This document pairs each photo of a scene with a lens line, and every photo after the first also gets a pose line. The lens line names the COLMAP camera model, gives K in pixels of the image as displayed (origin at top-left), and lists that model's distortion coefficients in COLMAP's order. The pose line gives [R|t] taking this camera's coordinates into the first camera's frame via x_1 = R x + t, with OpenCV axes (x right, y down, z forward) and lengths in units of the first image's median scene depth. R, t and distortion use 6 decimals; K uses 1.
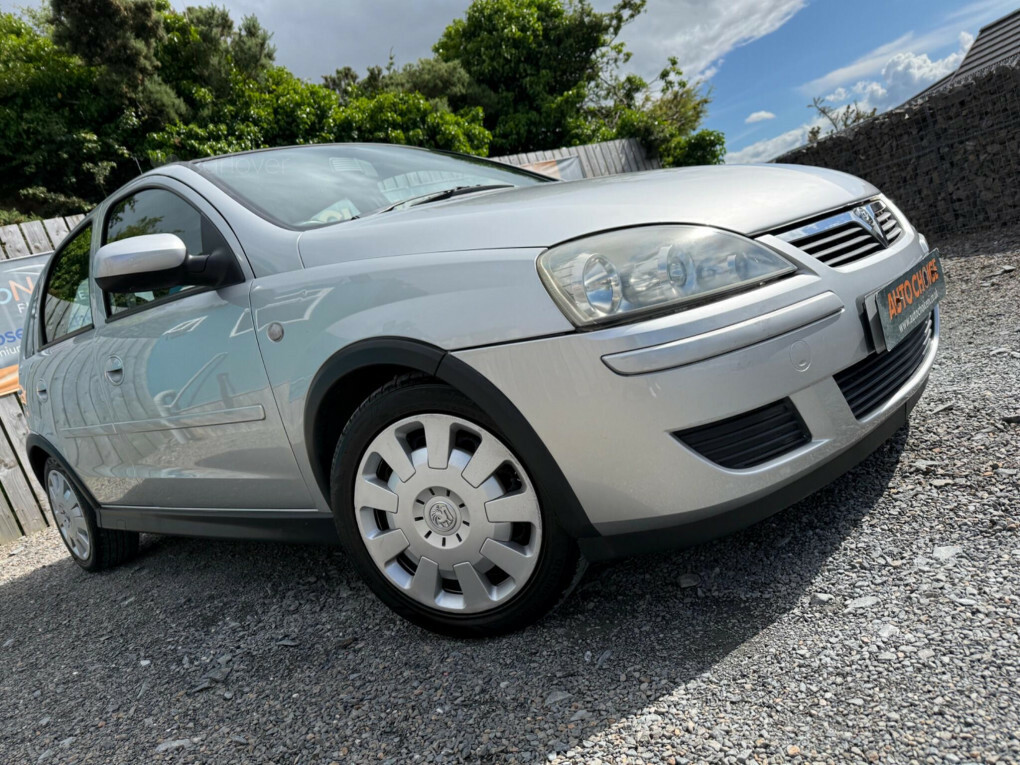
lens RADIAL K [[725.6, 0, 511.8], [0, 725.6, 384.6], [0, 0, 1]] dist [0.019217, -0.027355]
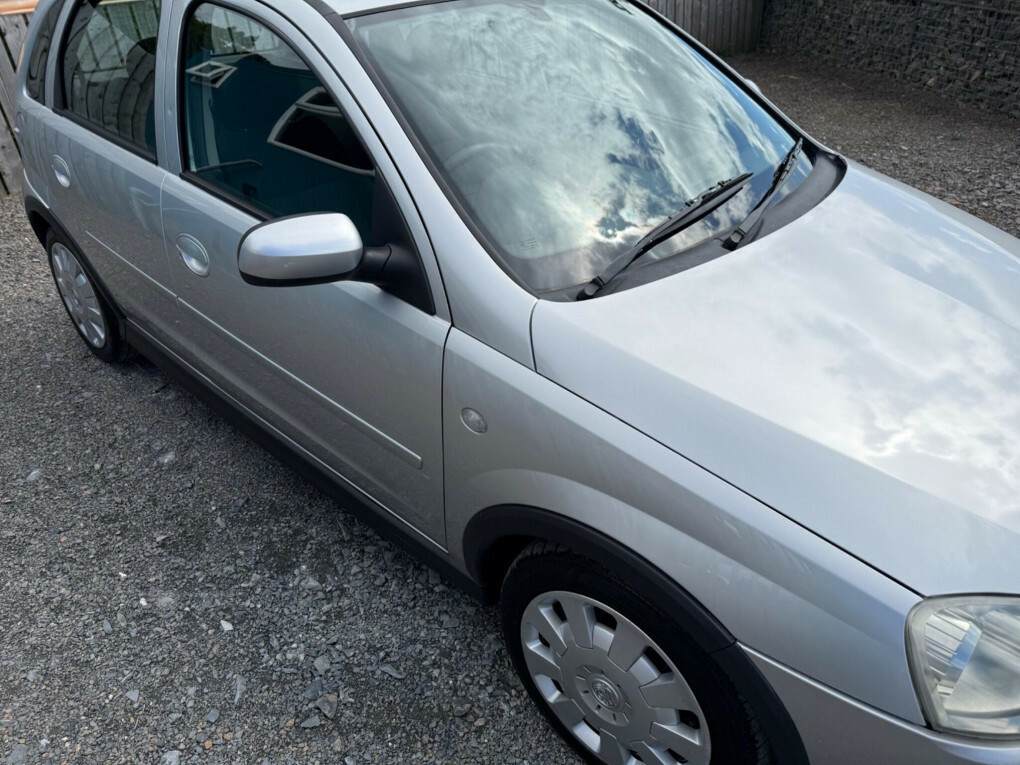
lens RADIAL K [[725.6, 0, 504.2], [0, 725.6, 375.6], [0, 0, 1]] dist [0.019217, -0.027355]
pose [[0.961358, 0.239373, 0.135986, -0.398793], [-0.274367, 0.873743, 0.401617, -0.428971], [-0.022680, -0.423408, 0.905655, 0.291319]]
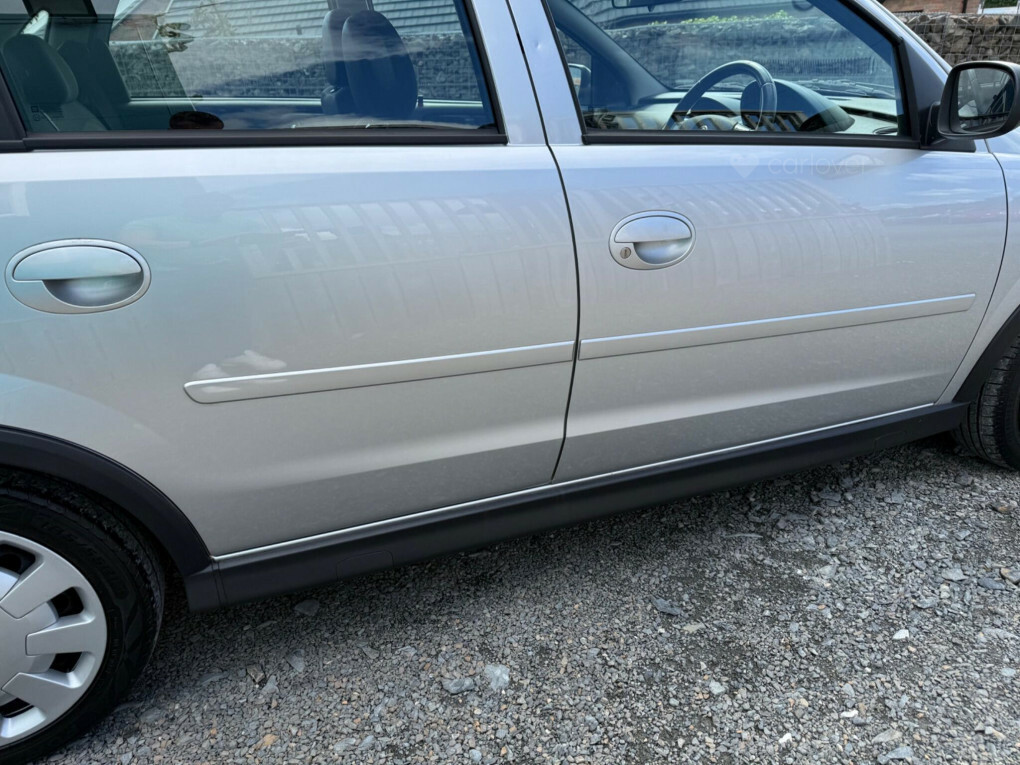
lens RADIAL K [[725.6, 0, 519.0], [0, 725.6, 381.0], [0, 0, 1]] dist [0.019217, -0.027355]
pose [[0.435625, -0.101269, 0.894414, -1.470701], [0.005583, 0.993936, 0.109818, 0.033996], [-0.900111, -0.042846, 0.433548, 1.147587]]
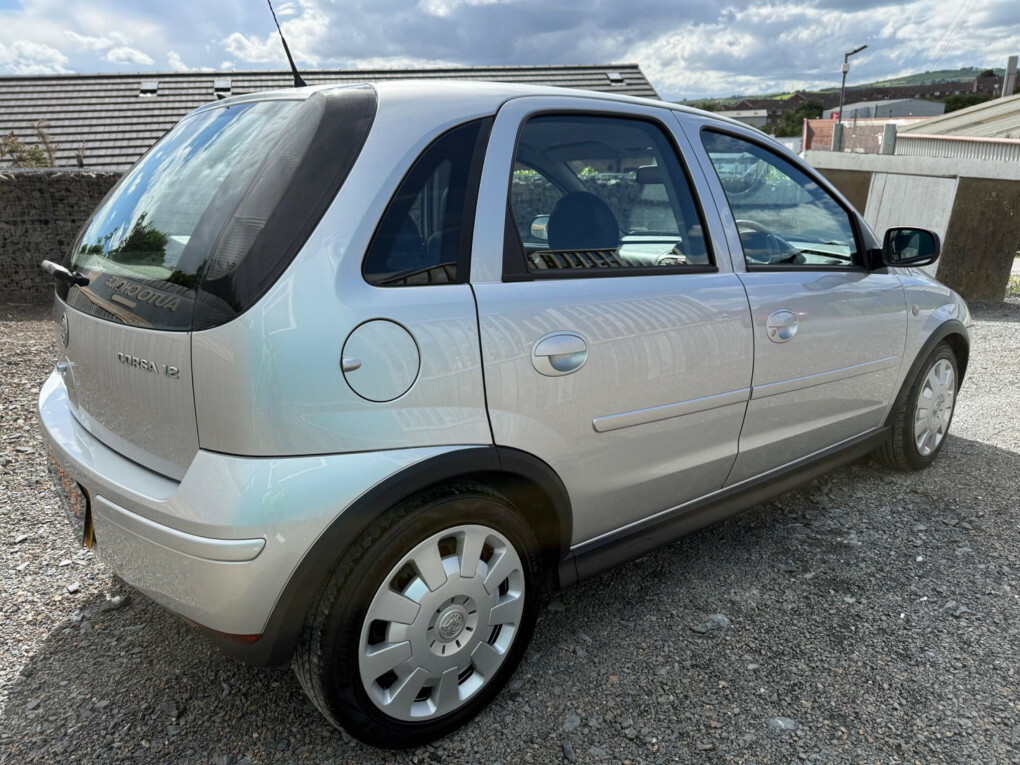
lens RADIAL K [[725.6, 0, 518.8], [0, 725.6, 376.3], [0, 0, 1]] dist [0.019217, -0.027355]
pose [[0.127621, 0.035615, 0.991183, -2.024557], [0.078418, 0.995864, -0.045880, 0.081193], [-0.988718, 0.083582, 0.124301, 1.649500]]
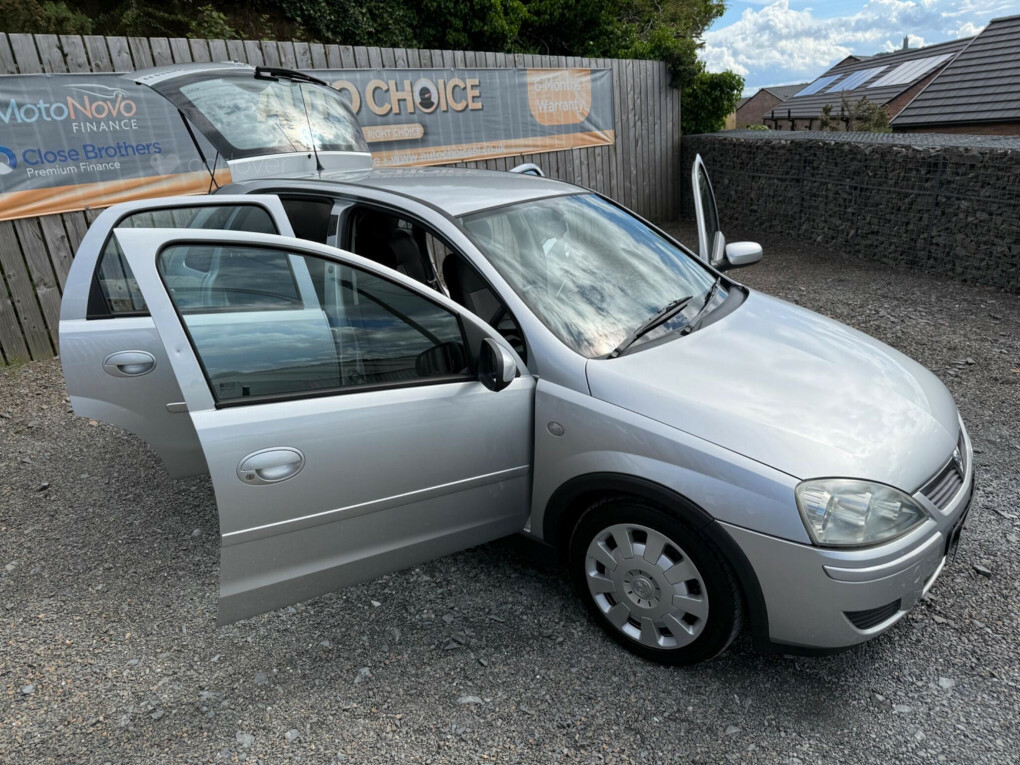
lens RADIAL K [[725.6, 0, 511.5], [0, 725.6, 376.8], [0, 0, 1]] dist [0.019217, -0.027355]
pose [[0.961740, 0.221423, 0.161331, -0.633546], [-0.250525, 0.949121, 0.190807, -0.399992], [-0.110874, -0.223924, 0.968279, -0.312311]]
